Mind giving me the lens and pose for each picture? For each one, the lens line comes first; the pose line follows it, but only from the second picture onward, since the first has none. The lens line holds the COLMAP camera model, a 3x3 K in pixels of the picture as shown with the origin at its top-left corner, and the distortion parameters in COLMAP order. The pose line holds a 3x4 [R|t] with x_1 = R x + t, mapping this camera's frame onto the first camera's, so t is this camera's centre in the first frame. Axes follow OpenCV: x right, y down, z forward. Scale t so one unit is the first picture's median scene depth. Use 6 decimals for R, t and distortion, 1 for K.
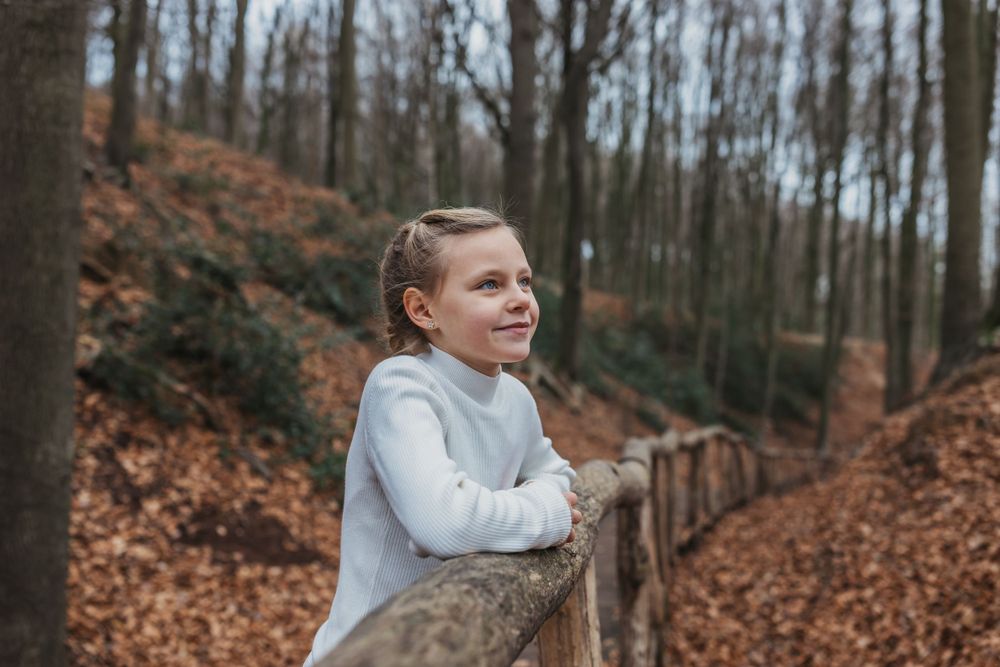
lens RADIAL K [[987.1, 0, 500.0], [0, 987.1, 333.5], [0, 0, 1]] dist [-0.000762, -0.008893]
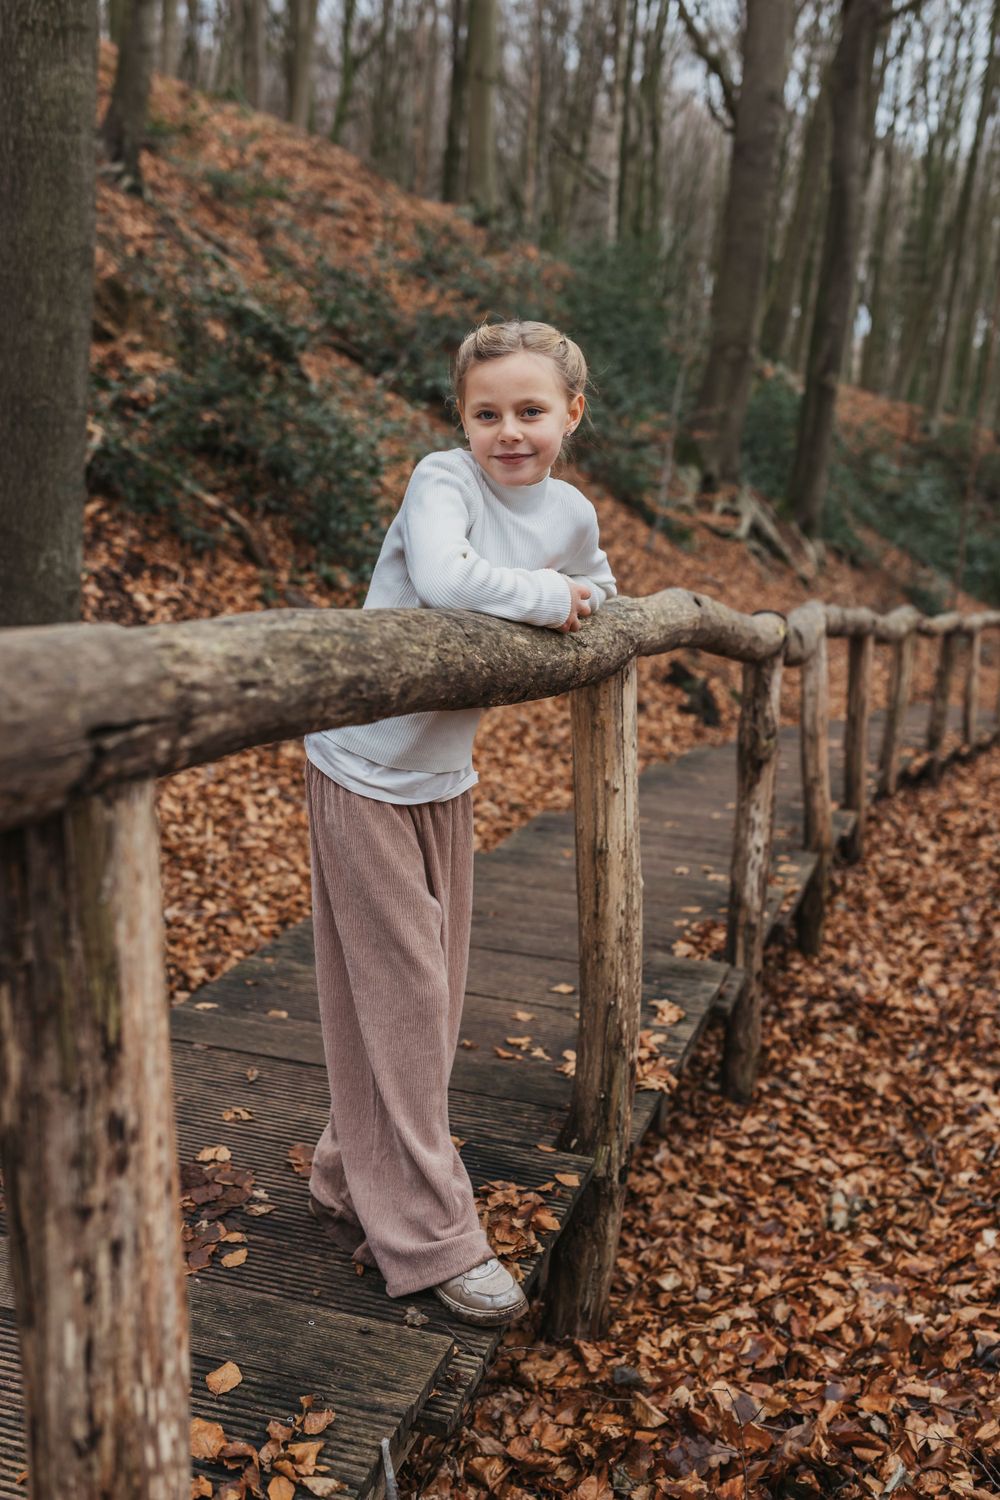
lens RADIAL K [[1562.0, 0, 519.5], [0, 1562.0, 747.1], [0, 0, 1]] dist [-0.009328, 0.000406]
pose [[0.991251, 0.077401, -0.106911, 0.029460], [-0.055867, 0.979911, 0.191451, 0.002389], [0.119582, -0.183803, 0.975662, -0.099762]]
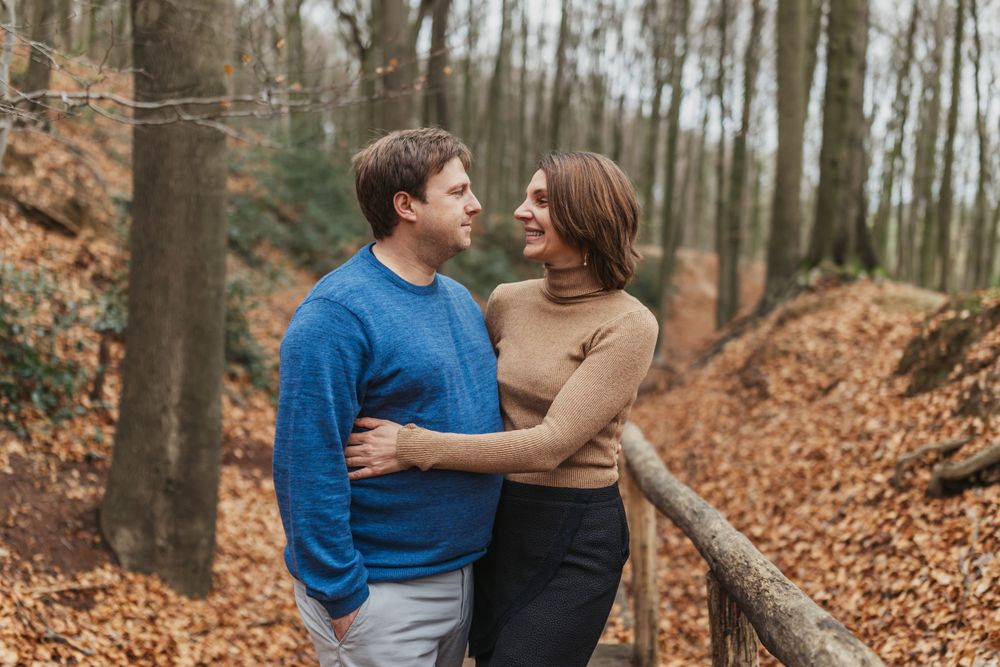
lens RADIAL K [[998.1, 0, 514.1], [0, 998.1, 330.3], [0, 0, 1]] dist [-0.003294, -0.004079]
pose [[0.984311, -0.008257, 0.176250, -0.127674], [-0.008437, 0.995559, 0.093760, -0.065908], [-0.176241, -0.093776, 0.979870, -0.247538]]
